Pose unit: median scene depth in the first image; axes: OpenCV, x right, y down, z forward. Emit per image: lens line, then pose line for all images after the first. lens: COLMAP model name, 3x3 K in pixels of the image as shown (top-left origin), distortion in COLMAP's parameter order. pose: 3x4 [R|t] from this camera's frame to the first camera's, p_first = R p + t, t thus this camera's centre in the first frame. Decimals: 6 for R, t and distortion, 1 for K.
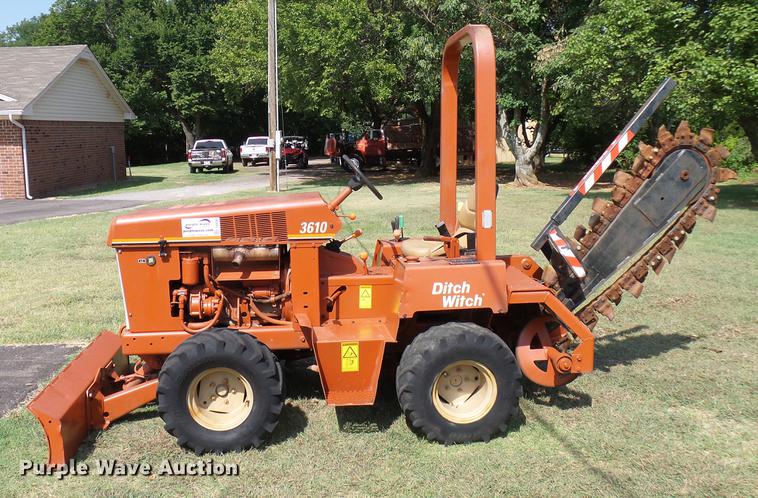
lens RADIAL K [[750.5, 0, 379.0], [0, 750.5, 264.3], [0, 0, 1]] dist [-0.190831, 0.433766]
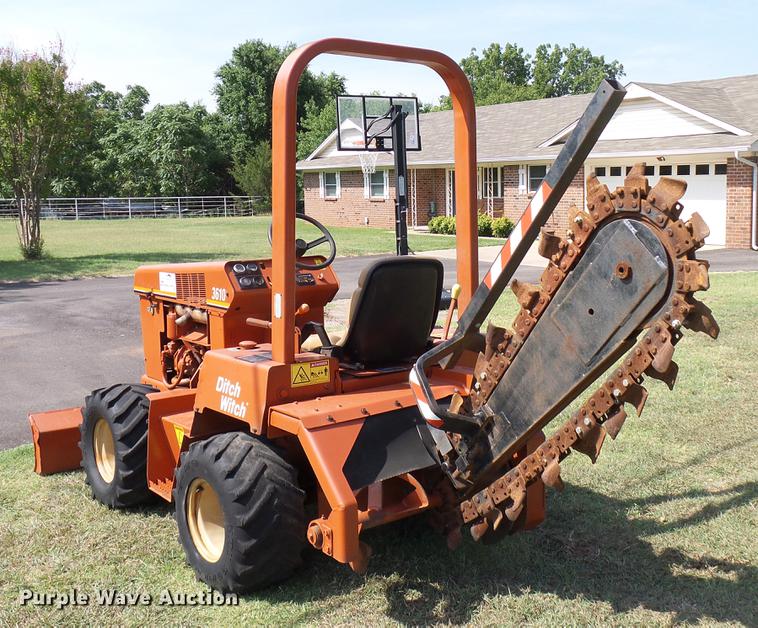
lens RADIAL K [[910.0, 0, 434.5], [0, 910.0, 313.7], [0, 0, 1]] dist [-0.051222, 0.018570]
pose [[0.567209, 0.119422, -0.814870, 0.835670], [-0.133175, 0.989709, 0.052345, -0.104637], [0.812735, 0.078830, 0.577276, 0.526221]]
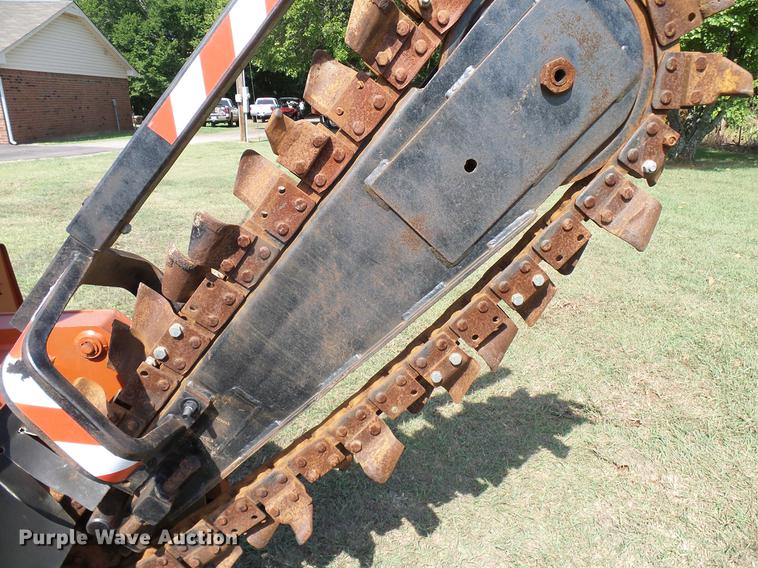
lens RADIAL K [[535.7, 0, 386.7], [0, 535.7, 284.2], [0, 0, 1]] dist [-0.001712, 0.001555]
pose [[0.999633, 0.014591, 0.022828, 0.343395], [-0.017944, 0.987854, 0.154348, -0.073758], [-0.020299, -0.154701, 0.987753, 0.780285]]
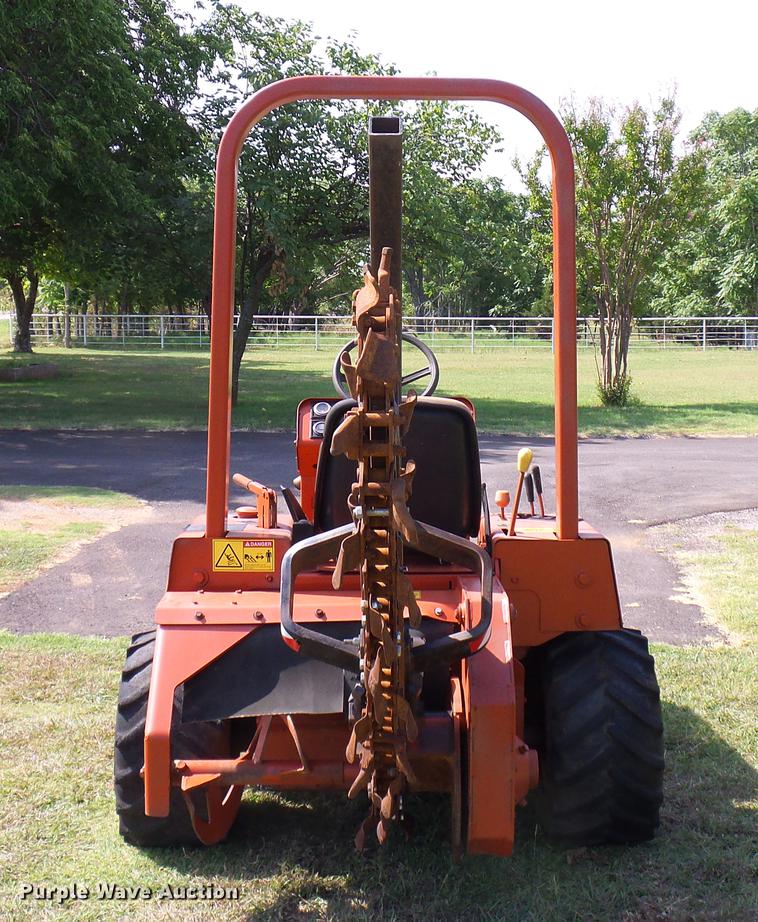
lens RADIAL K [[1461.3, 0, 314.9], [0, 1461.3, 460.5], [0, 0, 1]] dist [-0.013973, -0.027873]
pose [[-0.118744, 0.112162, -0.986570, 1.008674], [-0.151557, 0.979909, 0.129646, -0.177686], [0.981290, 0.164916, -0.099359, 1.025298]]
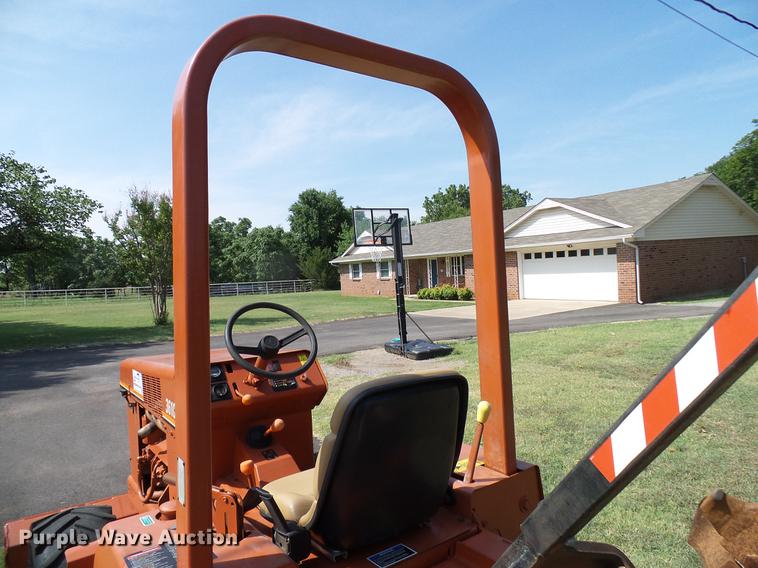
lens RADIAL K [[535.7, 0, 386.7], [0, 535.7, 284.2], [0, 0, 1]] dist [-0.001712, 0.001555]
pose [[0.516536, 0.006982, -0.856237, 0.388252], [-0.102389, 0.993296, -0.053667, -0.141465], [0.850122, 0.115390, 0.513788, 0.808973]]
